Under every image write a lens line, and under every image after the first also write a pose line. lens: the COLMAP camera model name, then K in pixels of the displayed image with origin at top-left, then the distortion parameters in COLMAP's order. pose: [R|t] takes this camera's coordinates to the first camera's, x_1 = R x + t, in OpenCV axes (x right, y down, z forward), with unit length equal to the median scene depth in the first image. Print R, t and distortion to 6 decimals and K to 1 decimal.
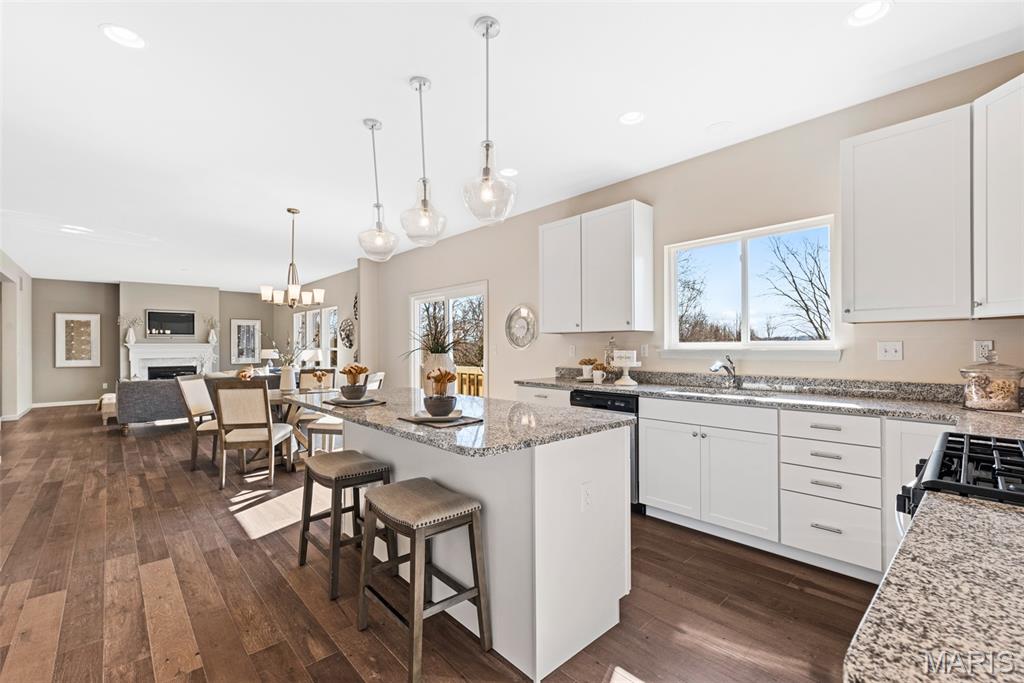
lens RADIAL K [[442.3, 0, 512.3], [0, 442.3, 341.2], [0, 0, 1]] dist [0.002224, -0.000078]
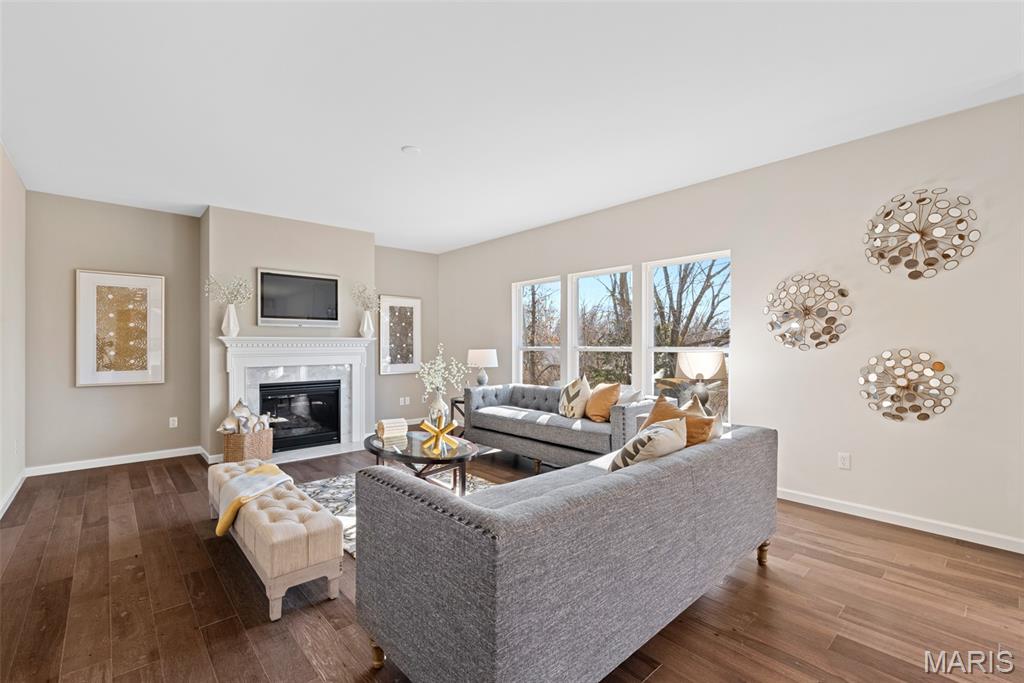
lens RADIAL K [[442.3, 0, 514.7], [0, 442.3, 341.2], [0, 0, 1]] dist [0.002224, -0.000078]
pose [[0.999983, 0.003411, 0.004737, -0.550454], [-0.003431, 0.999986, 0.004150, 0.007011], [-0.004723, -0.004166, 0.999980, 0.512755]]
